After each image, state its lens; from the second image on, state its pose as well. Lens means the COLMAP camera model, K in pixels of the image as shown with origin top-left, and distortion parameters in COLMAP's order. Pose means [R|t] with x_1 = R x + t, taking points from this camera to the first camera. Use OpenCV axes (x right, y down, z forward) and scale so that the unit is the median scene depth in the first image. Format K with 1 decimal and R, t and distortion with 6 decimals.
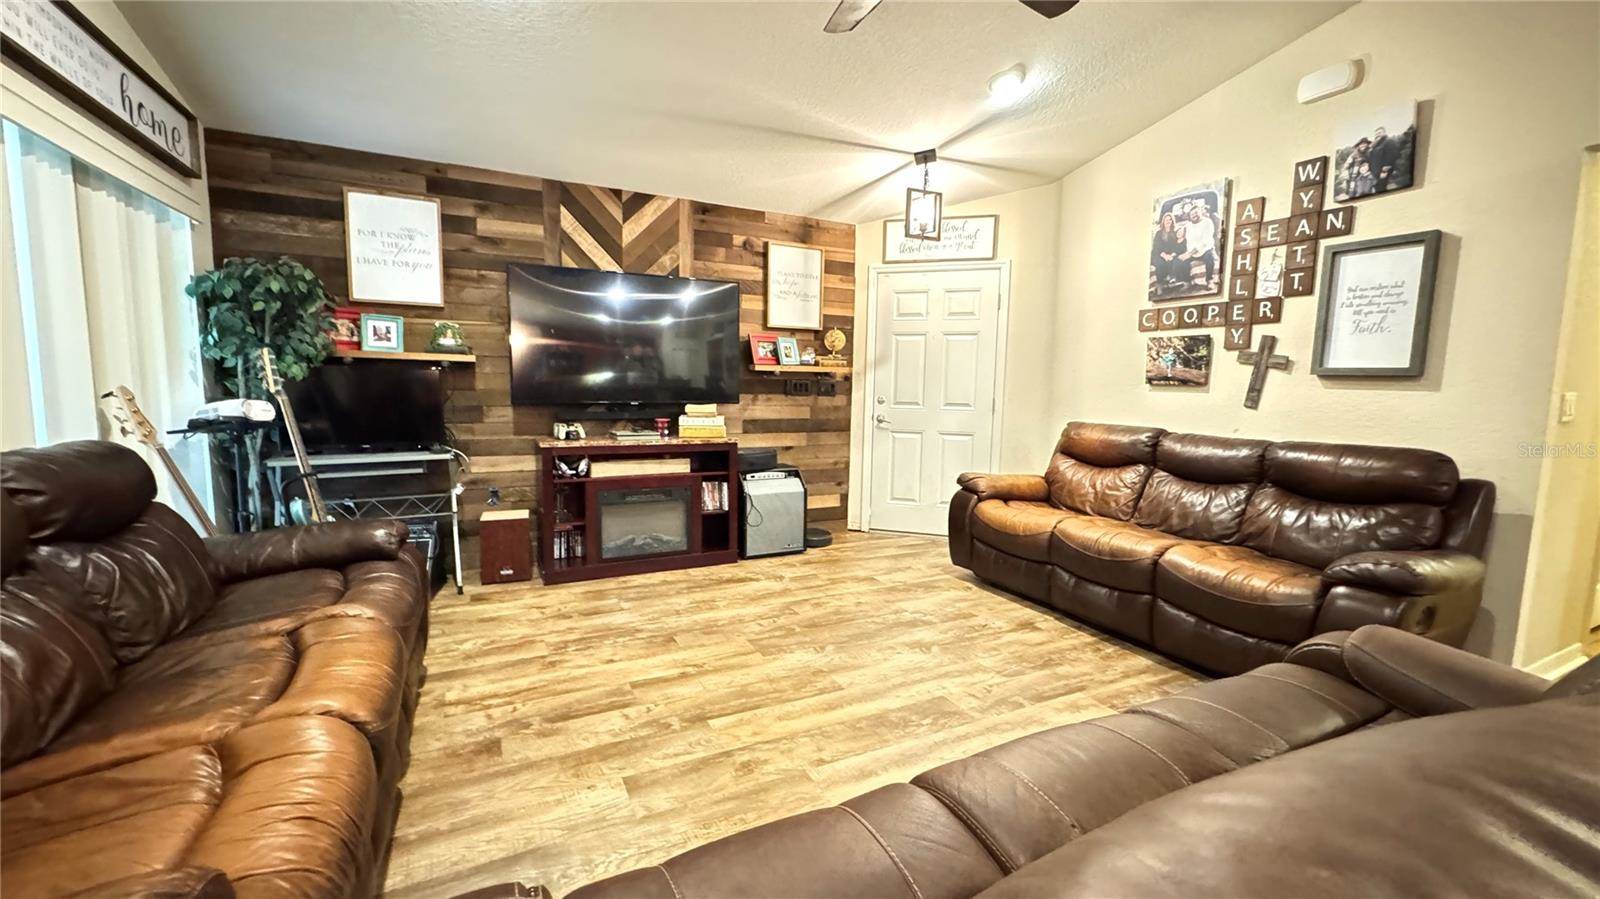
lens RADIAL K [[638.4, 0, 800.0], [0, 638.4, 449.5], [0, 0, 1]] dist [-0.001129, -0.000089]
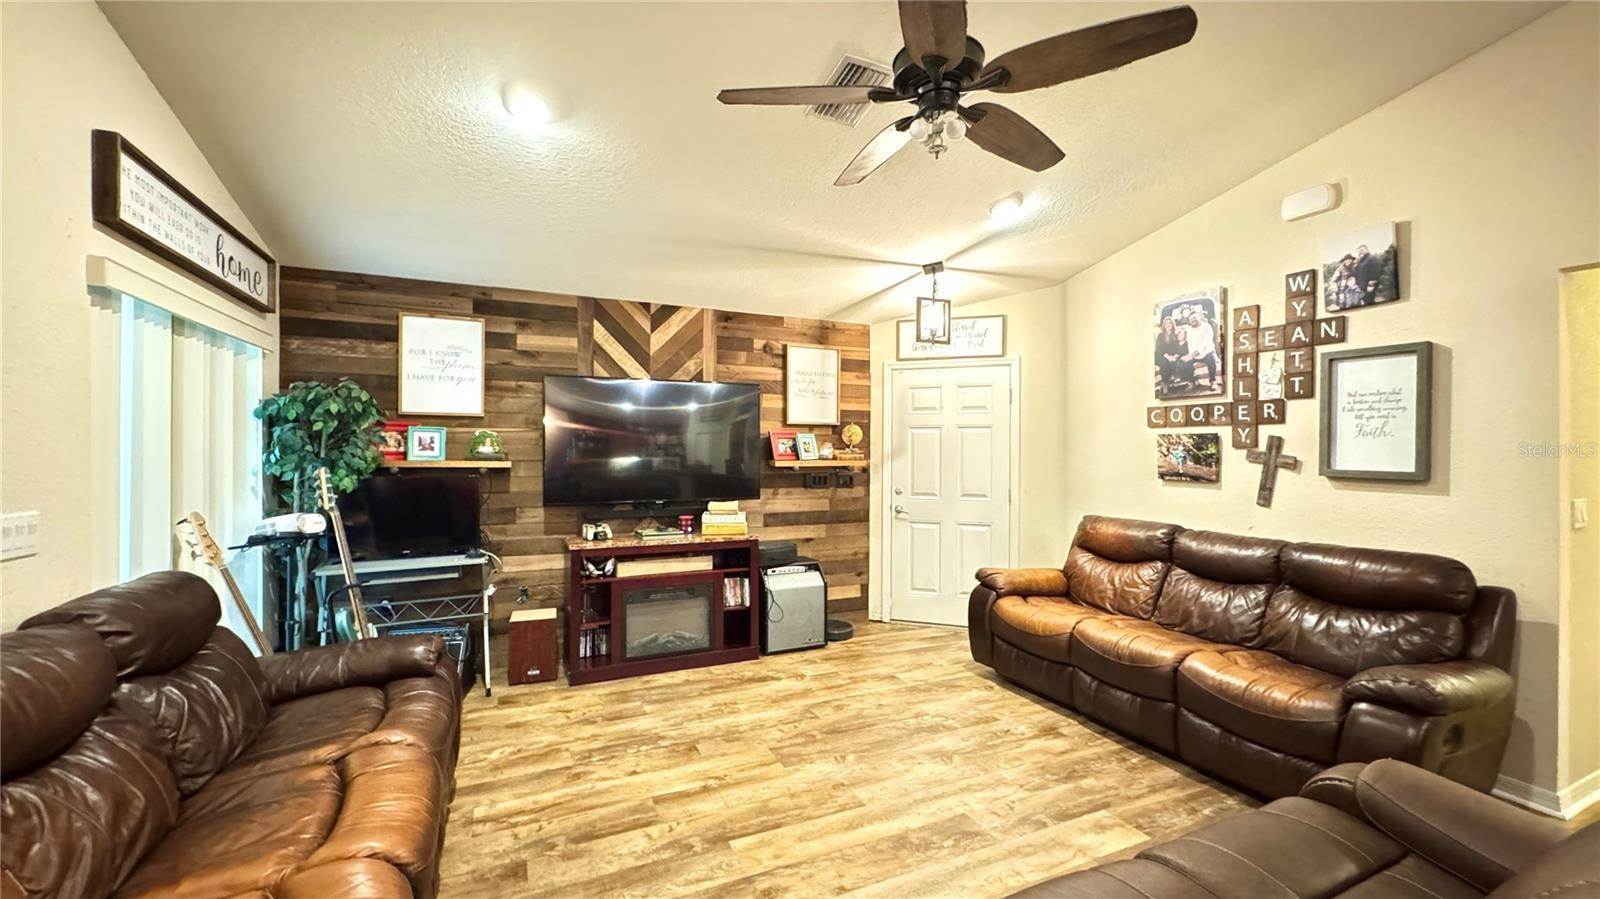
lens RADIAL K [[638.4, 0, 800.0], [0, 638.4, 449.5], [0, 0, 1]] dist [-0.001129, -0.000089]
pose [[0.999340, -0.013917, -0.033563, 0.006588], [0.010280, 0.994290, -0.106211, -0.055601], [0.034850, 0.105796, 0.993777, -0.042146]]
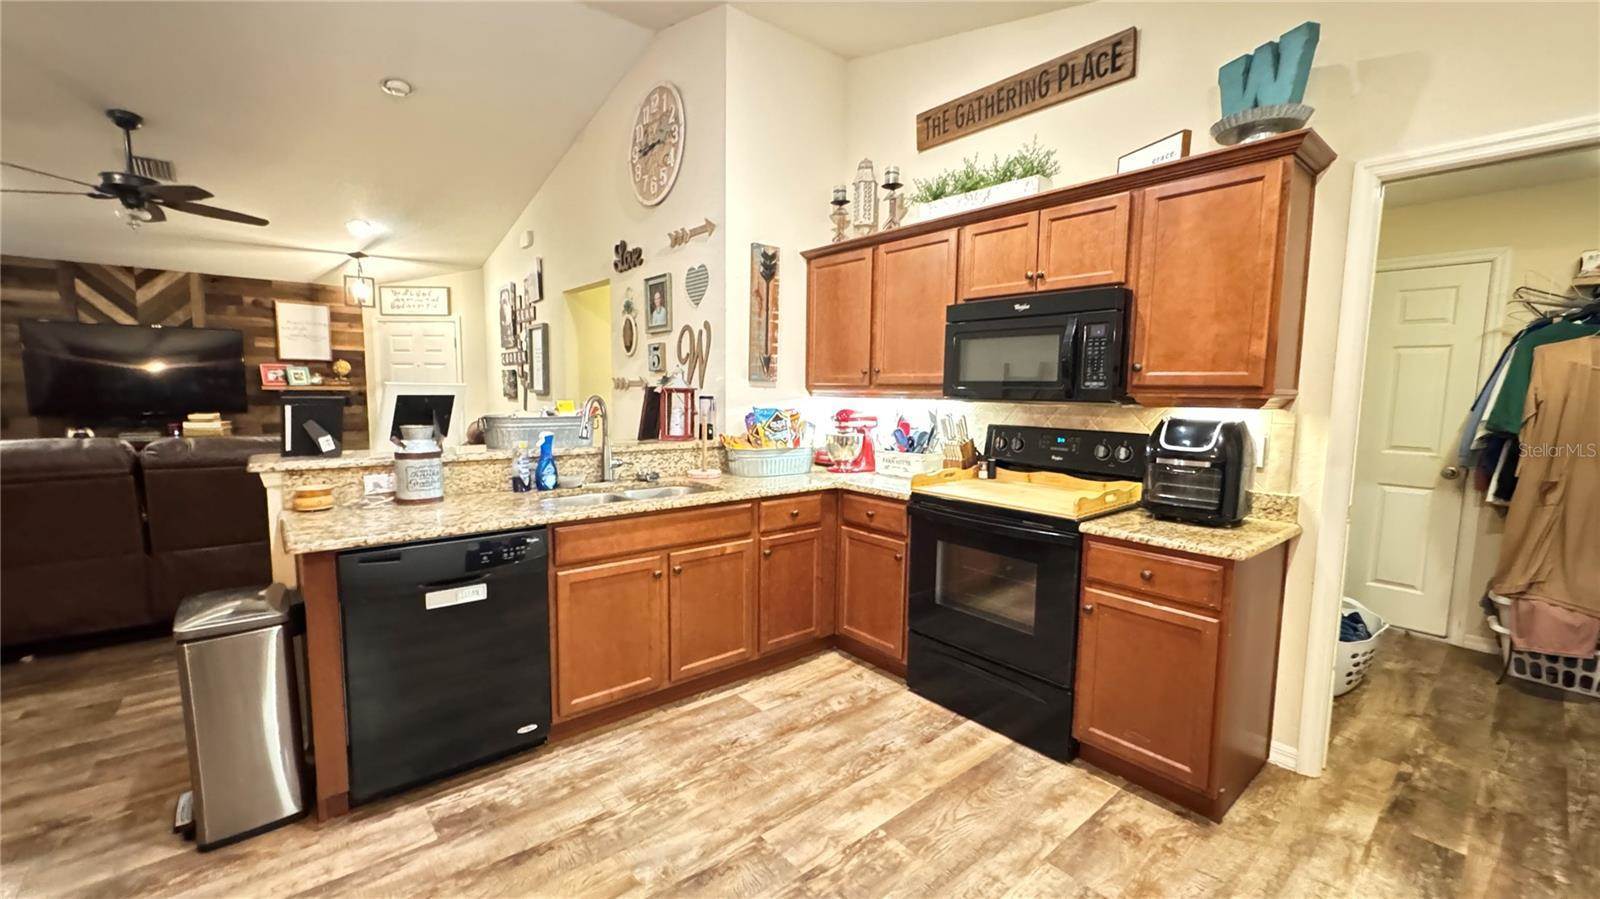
lens RADIAL K [[638.4, 0, 800.0], [0, 638.4, 449.5], [0, 0, 1]] dist [-0.001129, -0.000089]
pose [[0.973554, -0.027636, 0.226780, 1.077126], [0.029231, 0.999566, -0.003680, 0.073790], [-0.226580, 0.010212, 0.973939, -0.949191]]
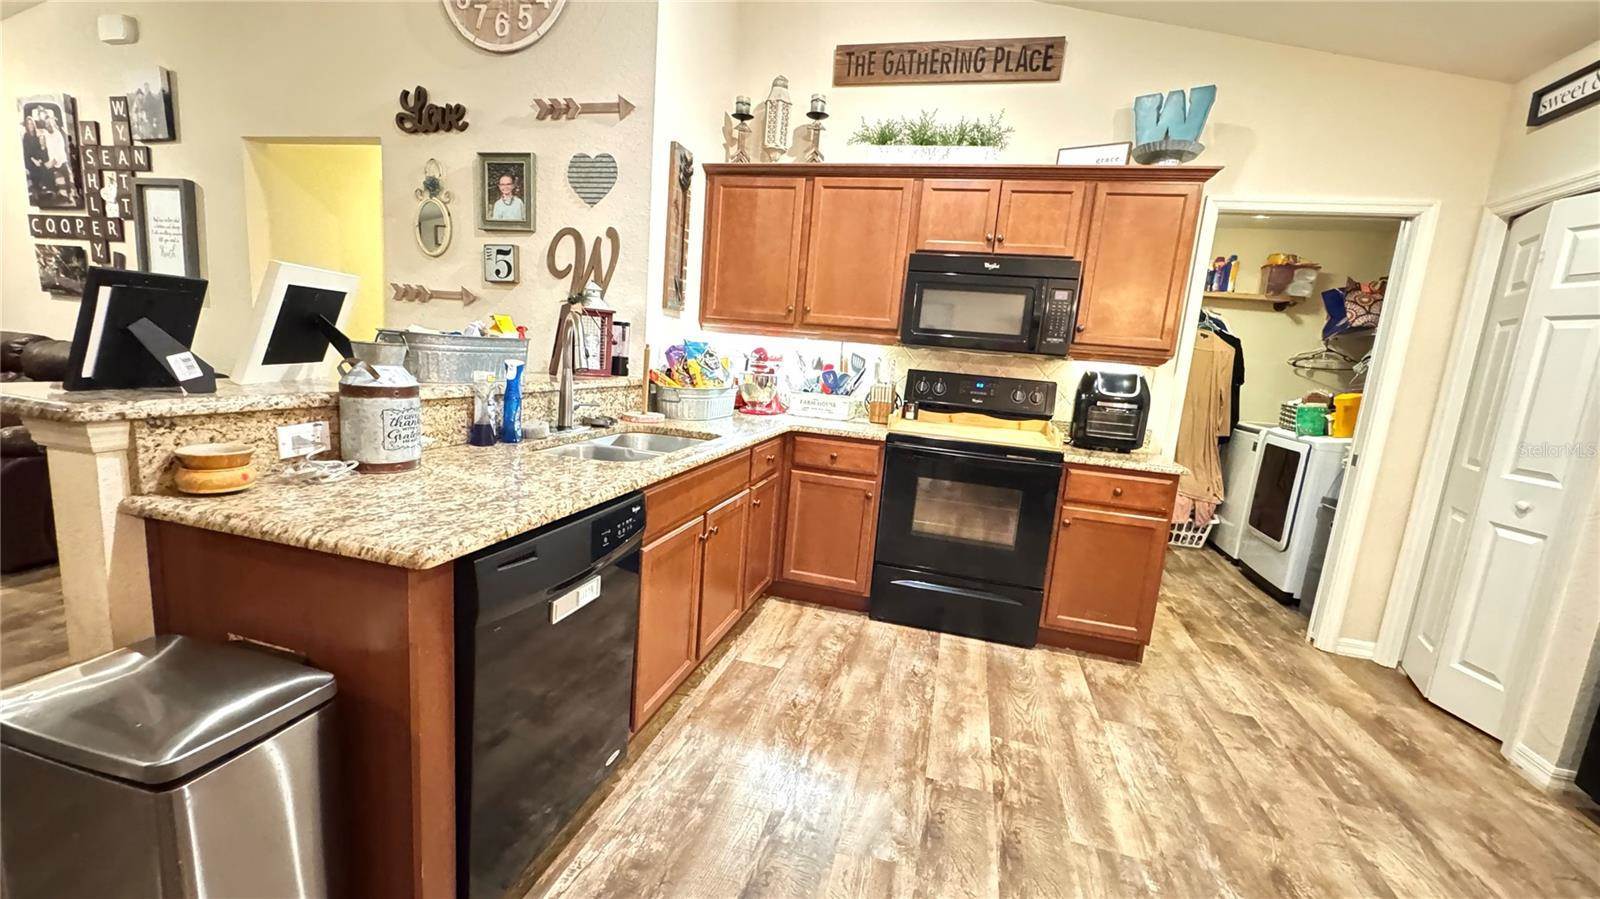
lens RADIAL K [[638.4, 0, 800.0], [0, 638.4, 449.5], [0, 0, 1]] dist [-0.001129, -0.000089]
pose [[0.666864, -0.082797, 0.740566, 0.671374], [0.010851, 0.994782, 0.101448, 0.063453], [-0.745101, -0.059616, 0.664282, -0.648701]]
